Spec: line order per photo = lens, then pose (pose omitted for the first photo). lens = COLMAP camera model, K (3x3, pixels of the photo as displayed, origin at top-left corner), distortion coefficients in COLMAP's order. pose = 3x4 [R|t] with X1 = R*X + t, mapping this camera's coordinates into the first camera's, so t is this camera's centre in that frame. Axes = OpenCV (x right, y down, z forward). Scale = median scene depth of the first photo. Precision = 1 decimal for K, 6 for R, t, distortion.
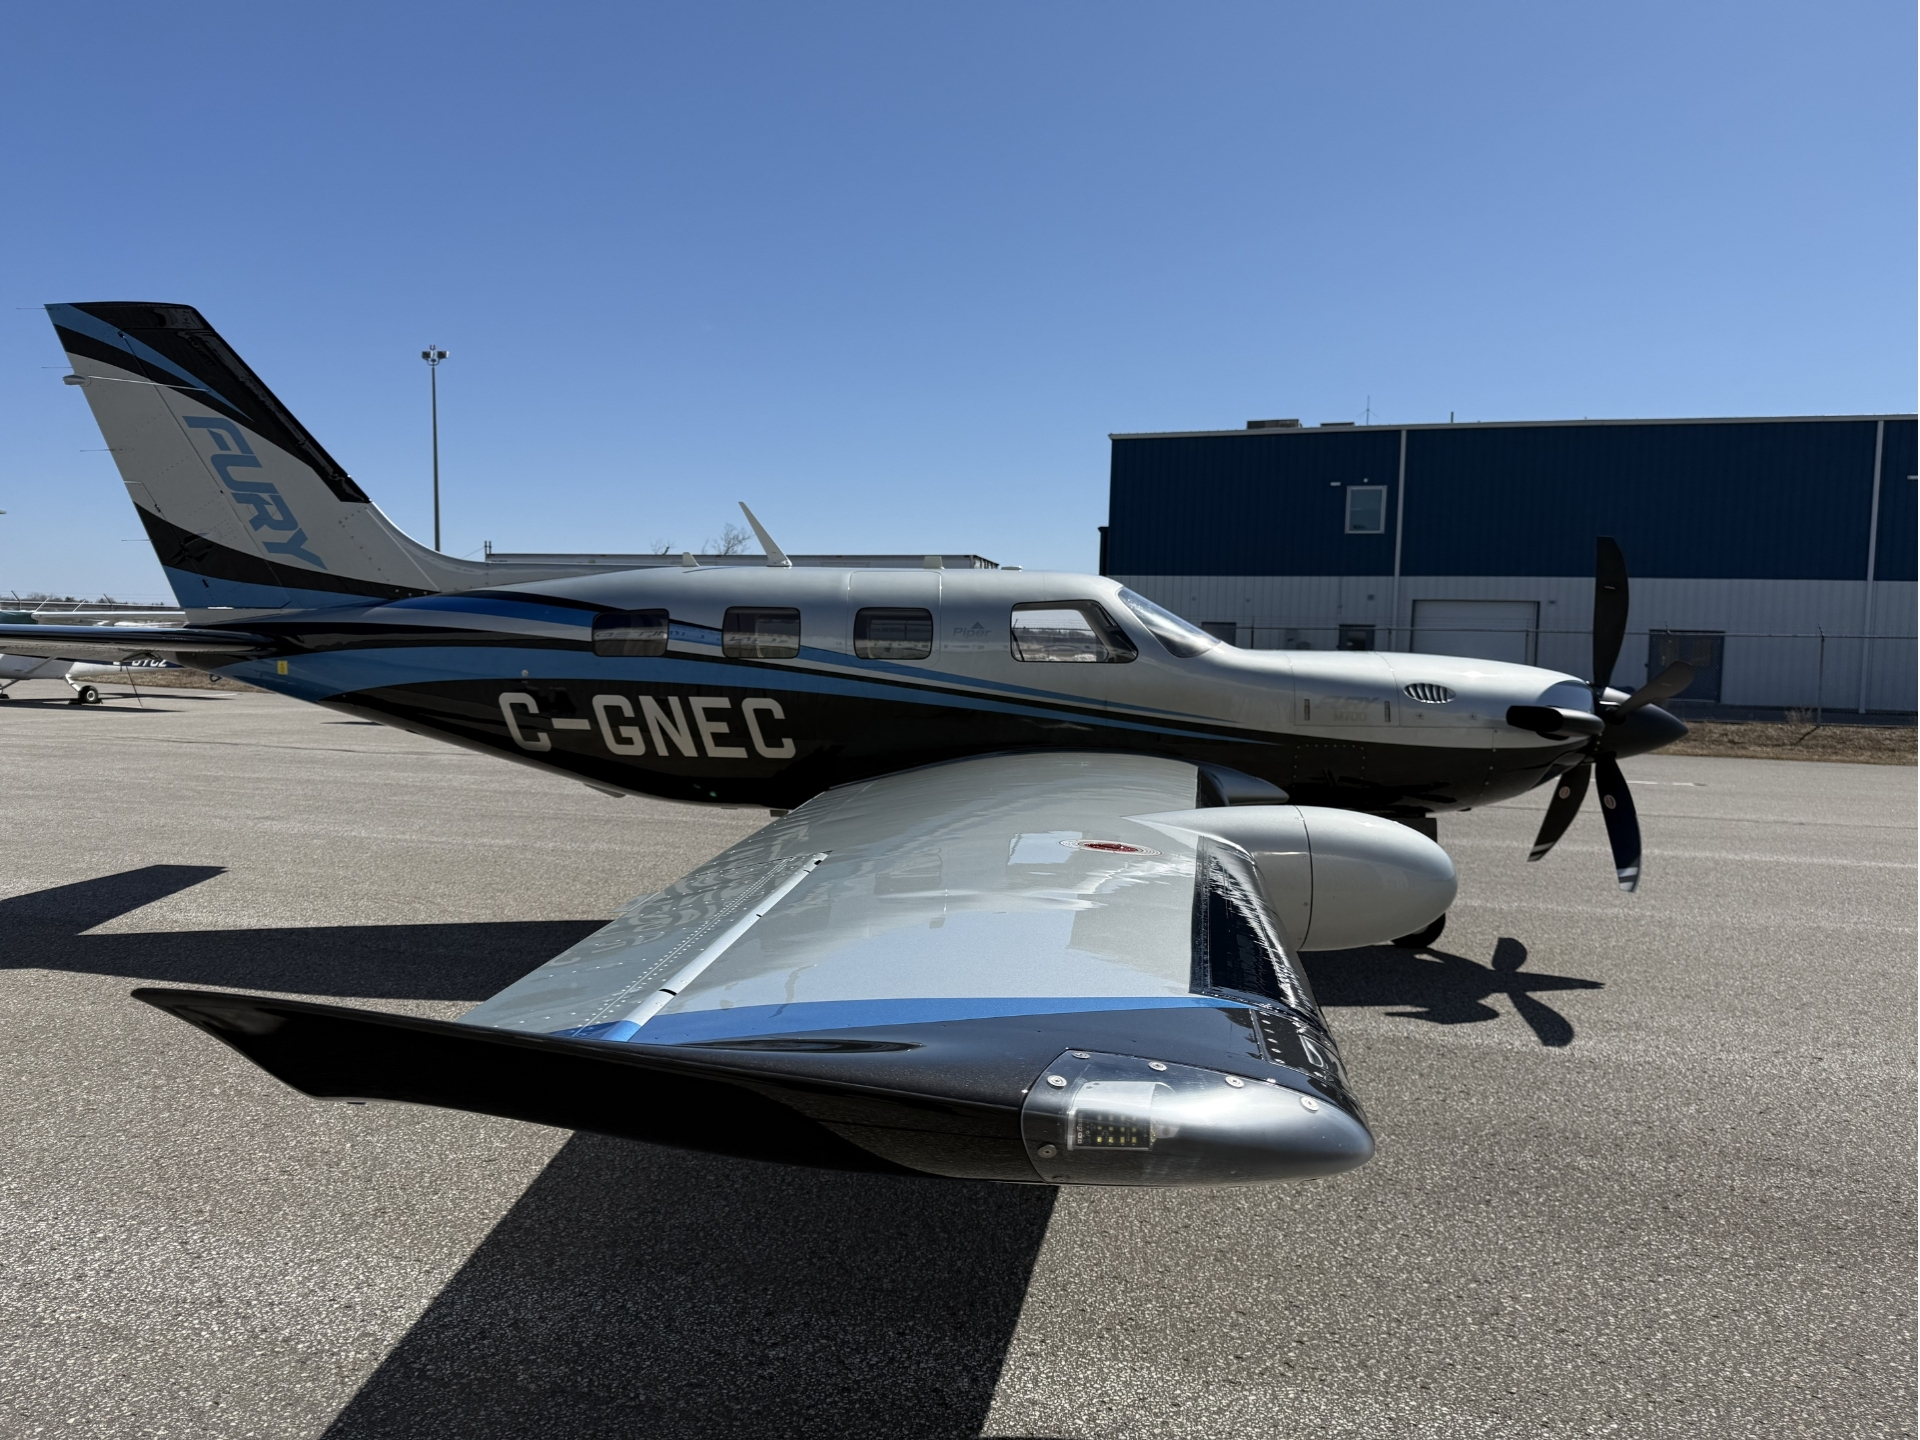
lens RADIAL K [[1346.1, 0, 974.5], [0, 1346.1, 710.5], [0, 0, 1]] dist [0.054849, -0.078192]
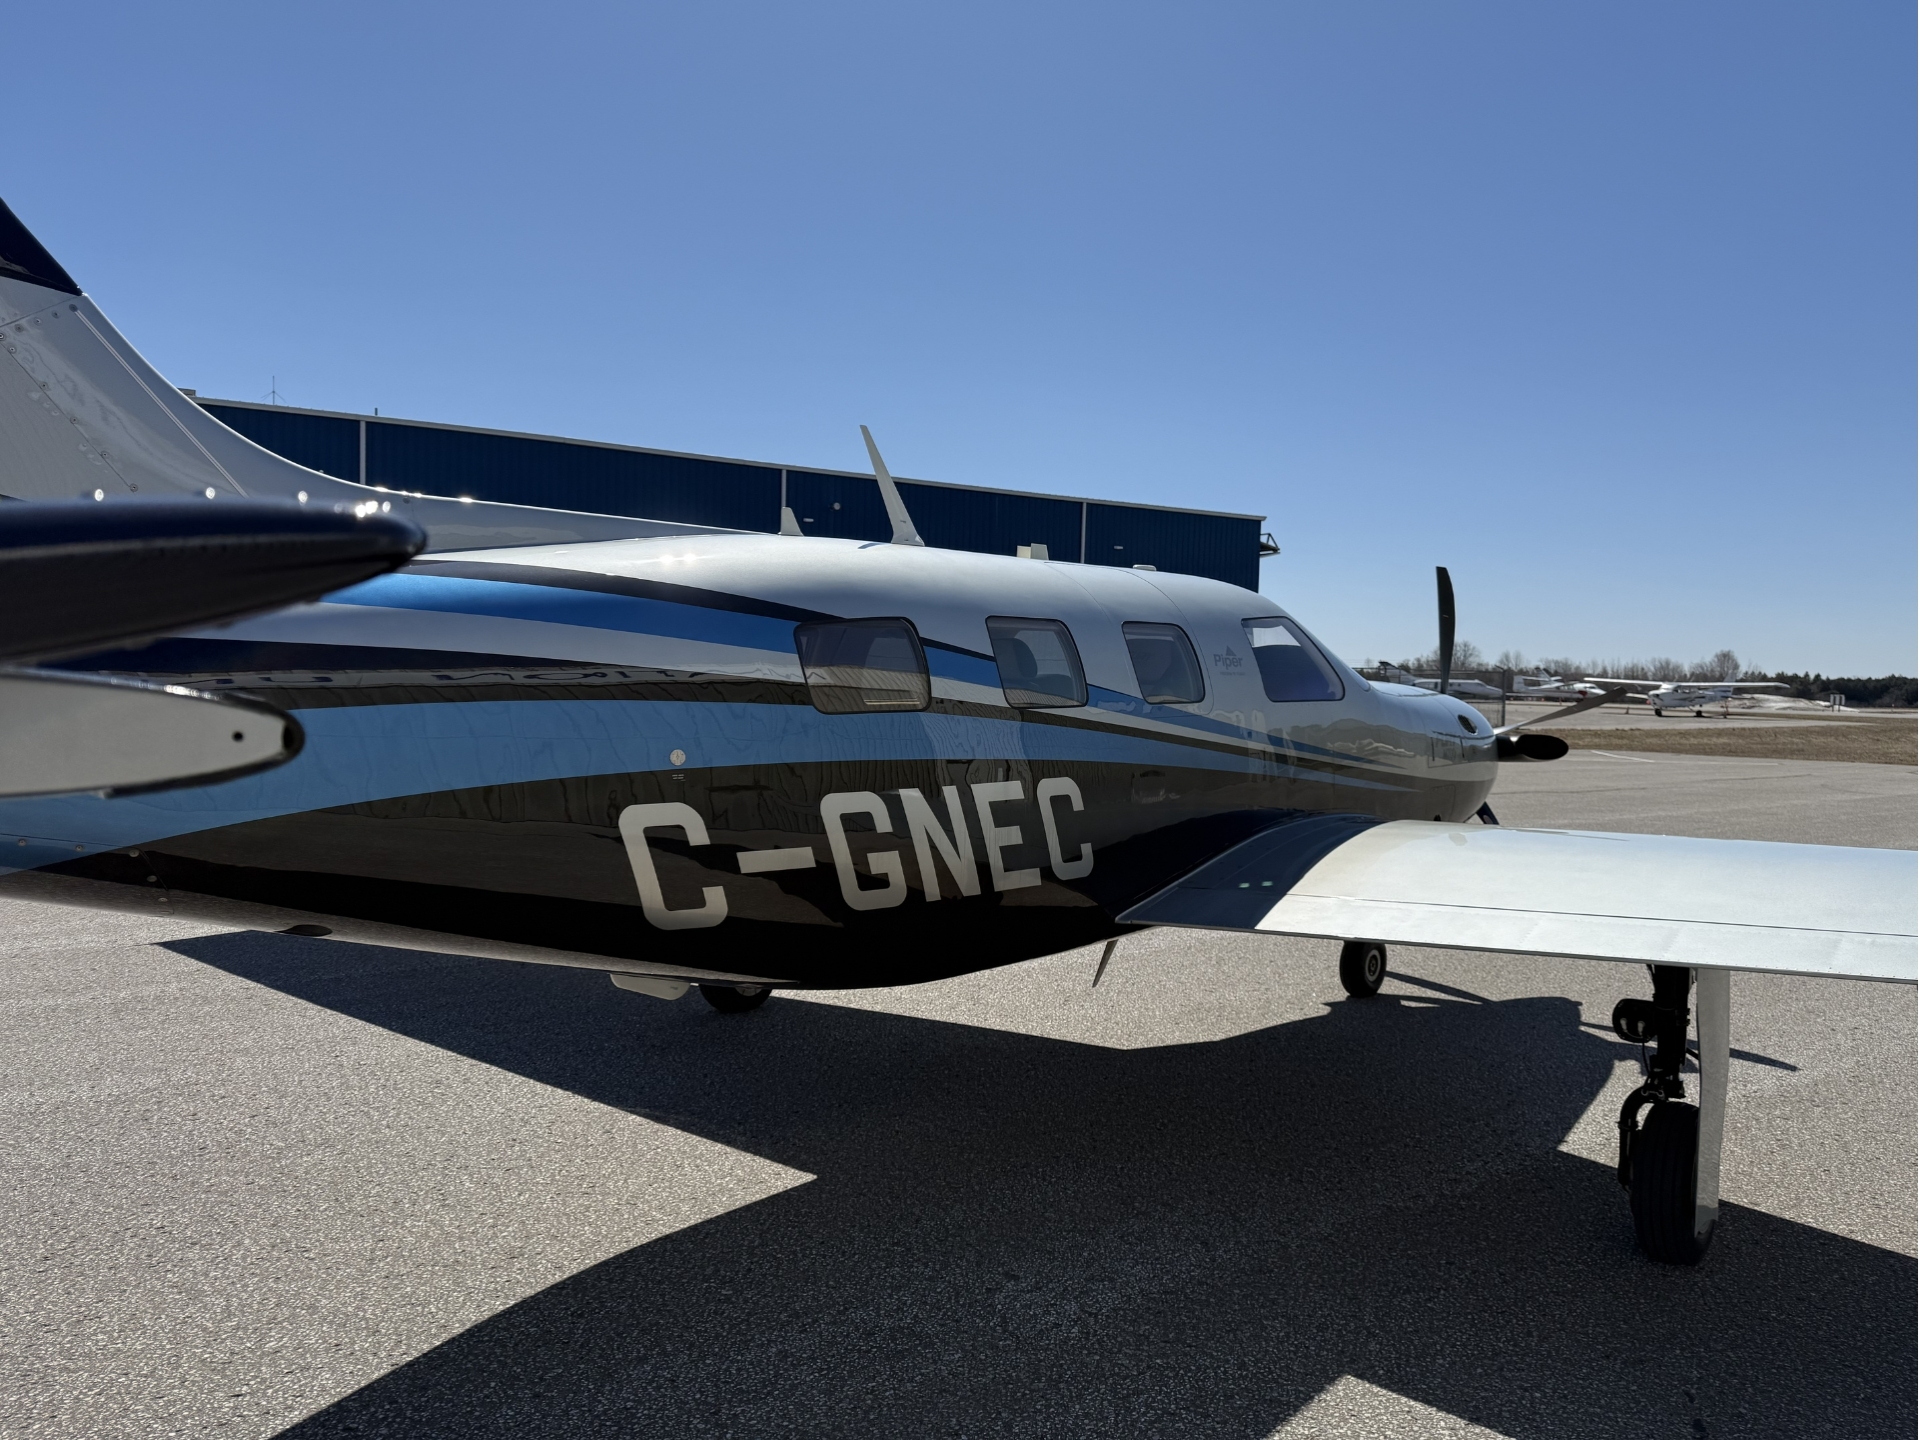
lens RADIAL K [[1346.1, 0, 972.8], [0, 1346.1, 717.0], [0, 0, 1]] dist [0.054849, -0.078192]
pose [[0.656822, -0.033926, 0.753282, -0.603686], [0.037388, 0.999224, 0.012403, -0.042768], [-0.753118, 0.020017, 0.657581, 0.638674]]
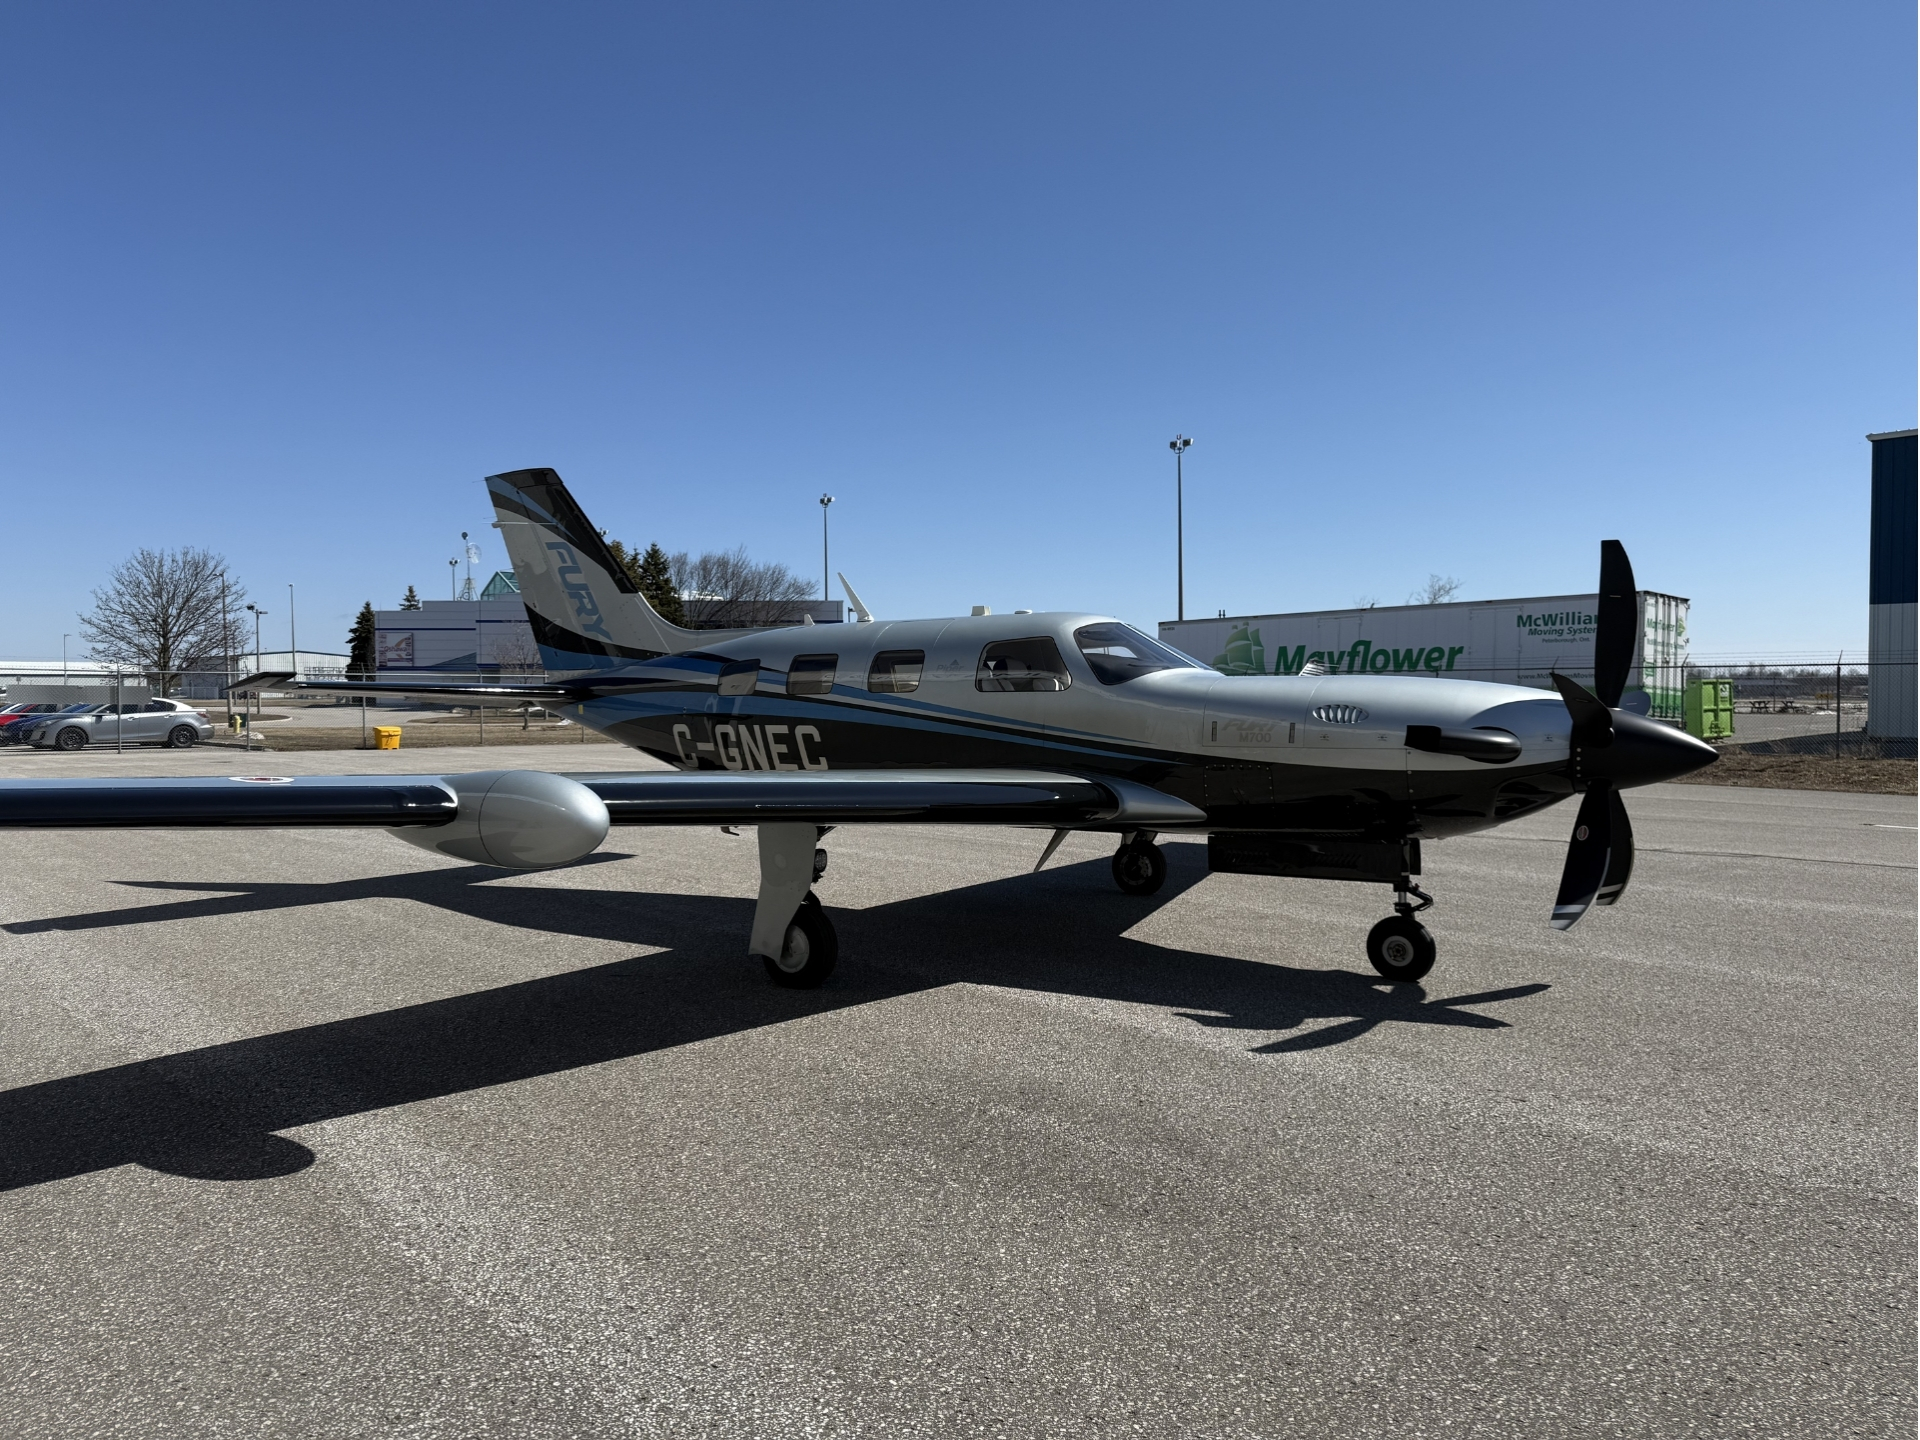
lens RADIAL K [[1346.1, 0, 960.8], [0, 1346.1, 733.3], [0, 0, 1]] dist [0.054849, -0.078192]
pose [[0.833520, -0.008144, -0.552430, 0.653717], [-0.008317, 0.999593, -0.027286, 0.031108], [0.552427, 0.027337, 0.833113, 0.021932]]
